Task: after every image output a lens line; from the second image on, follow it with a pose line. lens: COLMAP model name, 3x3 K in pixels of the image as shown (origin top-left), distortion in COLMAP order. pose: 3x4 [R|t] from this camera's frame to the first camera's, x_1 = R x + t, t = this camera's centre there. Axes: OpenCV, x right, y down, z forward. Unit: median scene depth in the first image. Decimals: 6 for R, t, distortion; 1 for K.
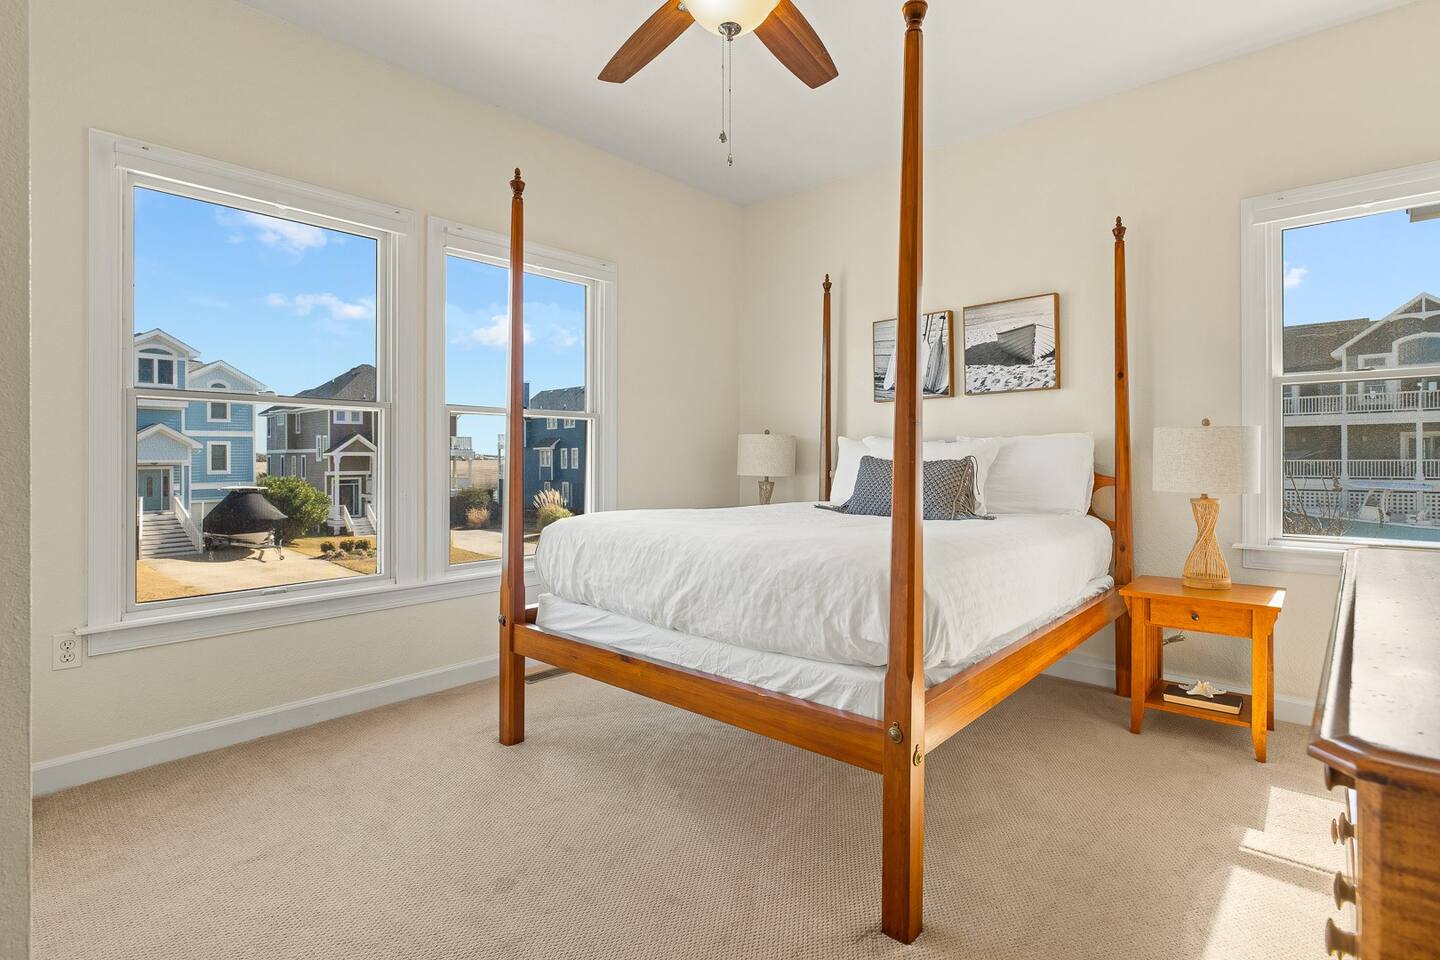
lens RADIAL K [[714.4, 0, 718.3], [0, 714.4, 452.4], [0, 0, 1]] dist [-0.000721, -0.000103]
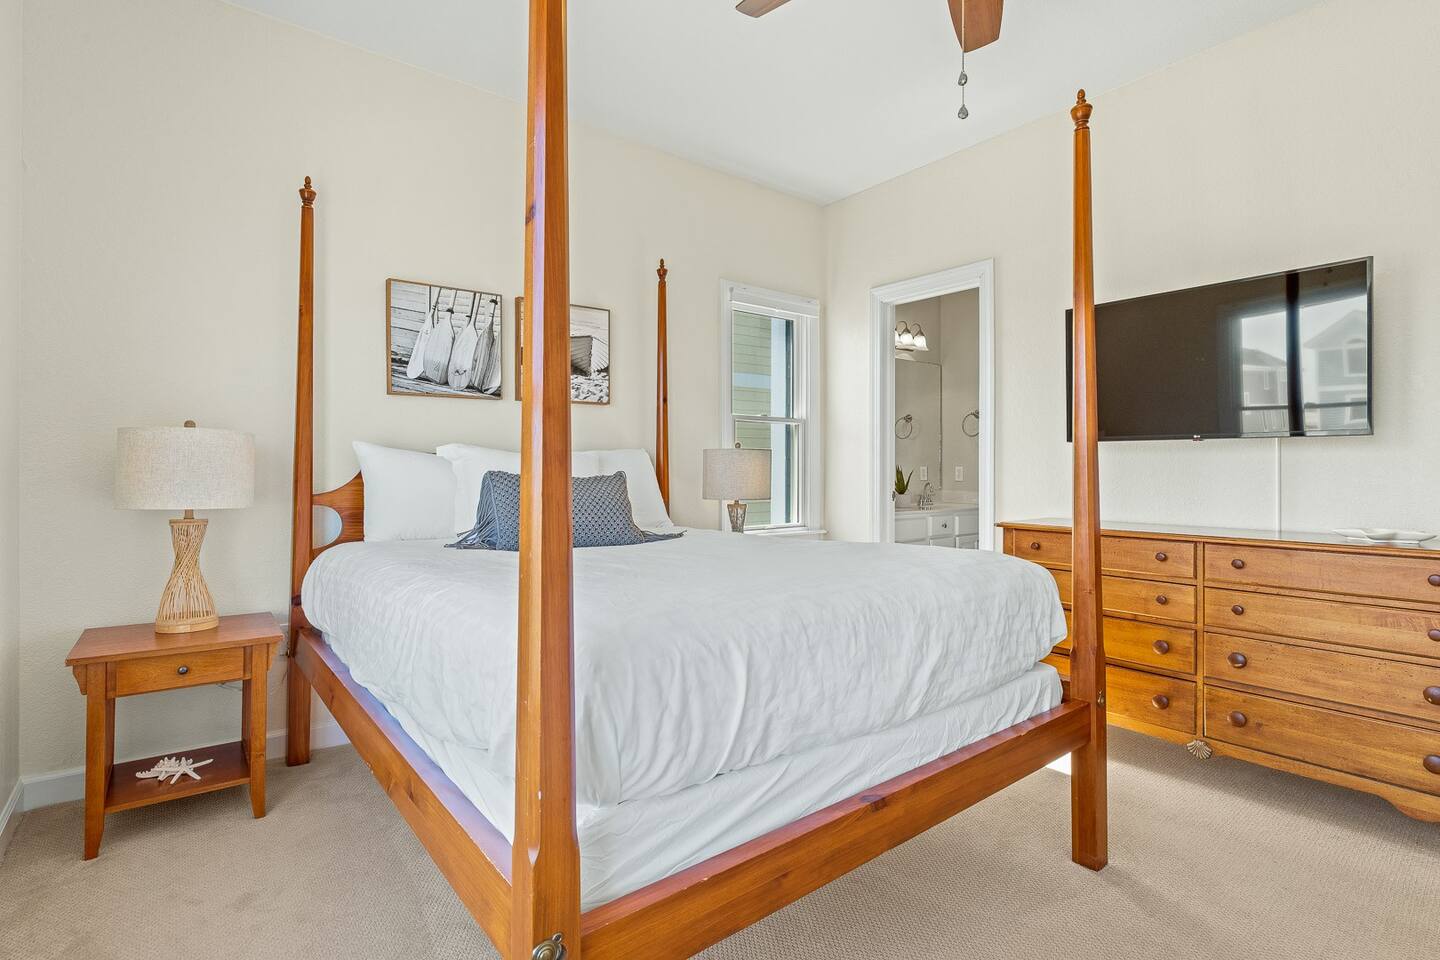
lens RADIAL K [[694.7, 0, 727.0], [0, 694.7, 470.6], [0, 0, 1]] dist [-0.017106, -0.000210]
pose [[0.169586, 0.005999, 0.985497, -0.459581], [-0.005070, 0.999974, -0.005215, 0.008317], [-0.985502, -0.004112, 0.169612, 0.653280]]
